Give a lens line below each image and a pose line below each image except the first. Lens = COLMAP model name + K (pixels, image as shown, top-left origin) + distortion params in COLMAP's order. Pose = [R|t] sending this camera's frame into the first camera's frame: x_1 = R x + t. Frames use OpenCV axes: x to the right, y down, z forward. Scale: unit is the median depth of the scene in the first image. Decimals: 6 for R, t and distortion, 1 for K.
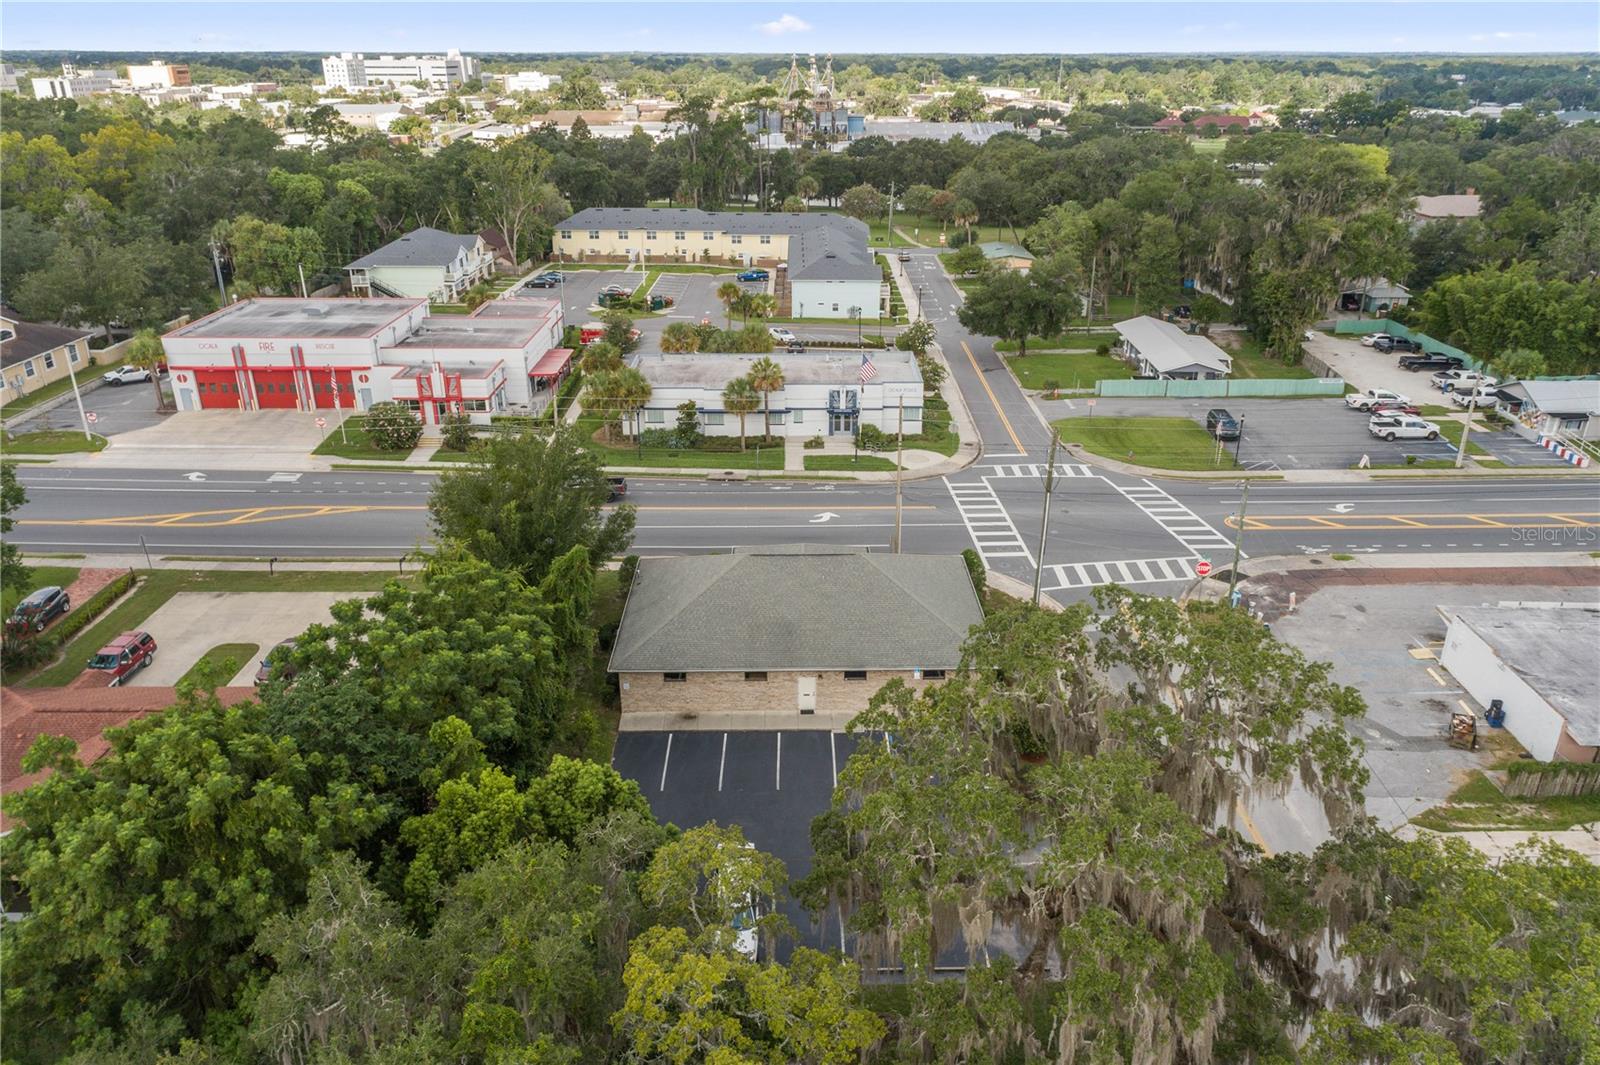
lens RADIAL K [[1125.0, 0, 796.4], [0, 1125.0, 527.7], [0, 0, 1]] dist [-0.010382, 0.023571]
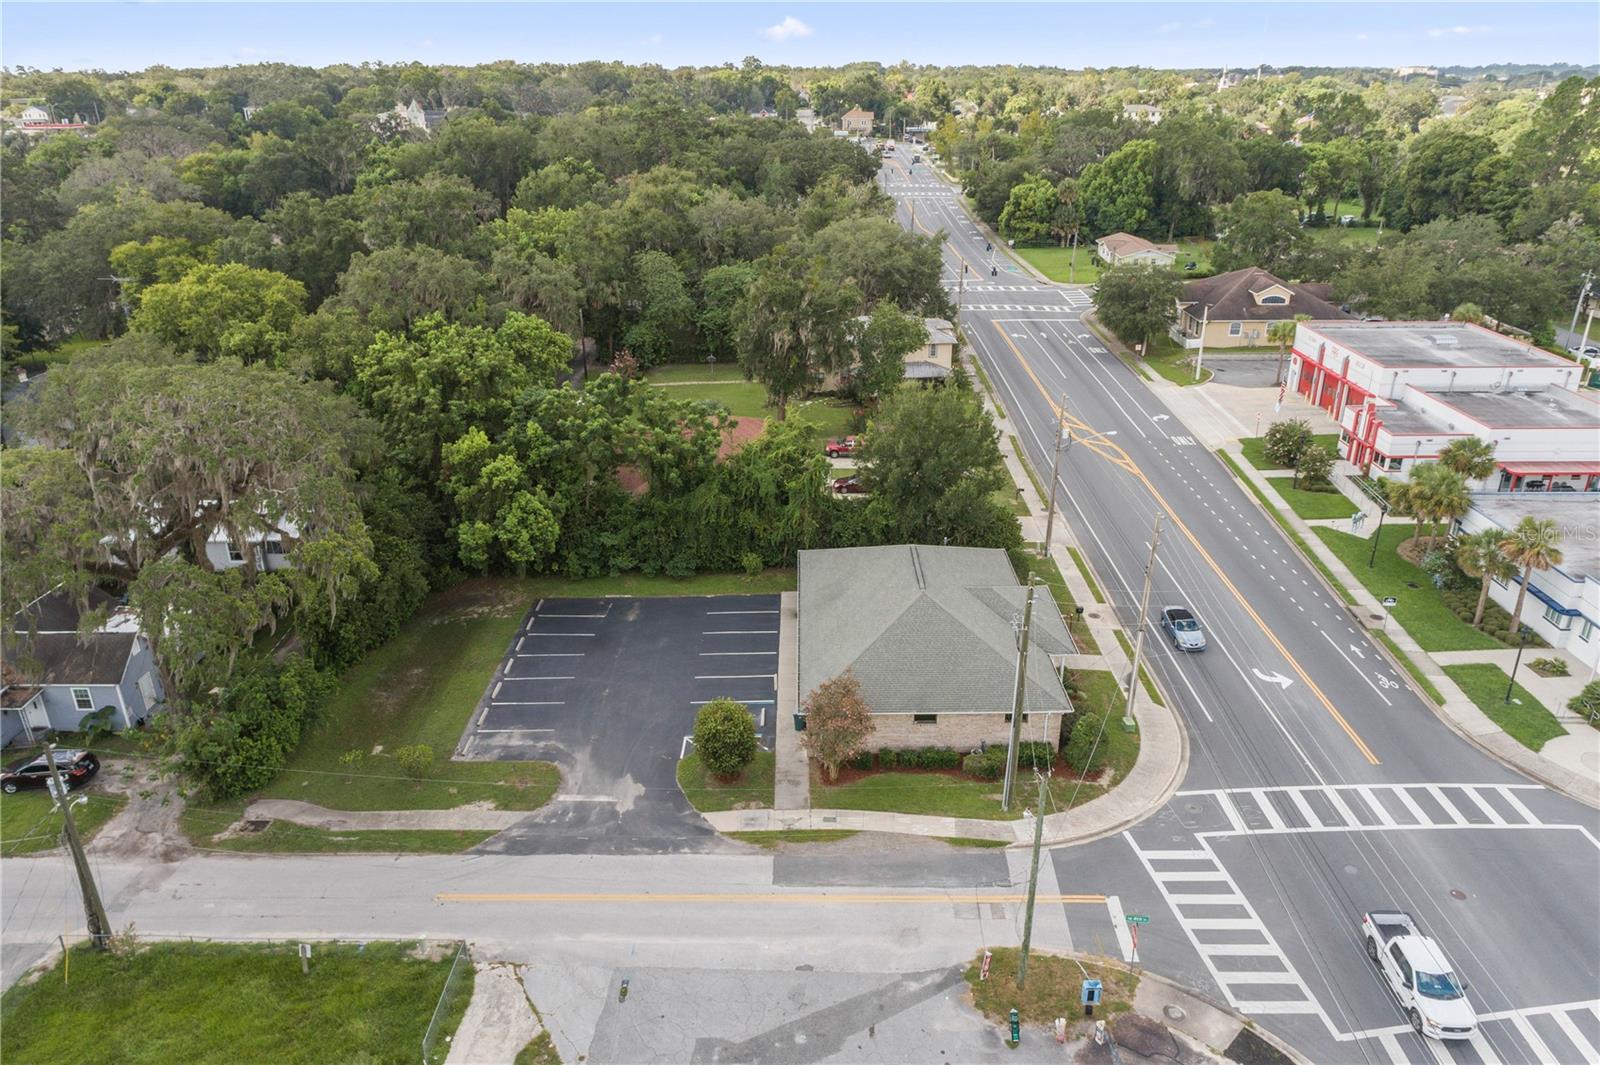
lens RADIAL K [[1081.1, 0, 810.5], [0, 1081.1, 537.6], [0, 0, 1]] dist [-0.009853, 0.035326]
pose [[-0.009111, 0.392428, -0.919738, 0.571204], [-0.385662, 0.847237, 0.365314, -0.203297], [0.922595, 0.358036, 0.143626, 0.478291]]
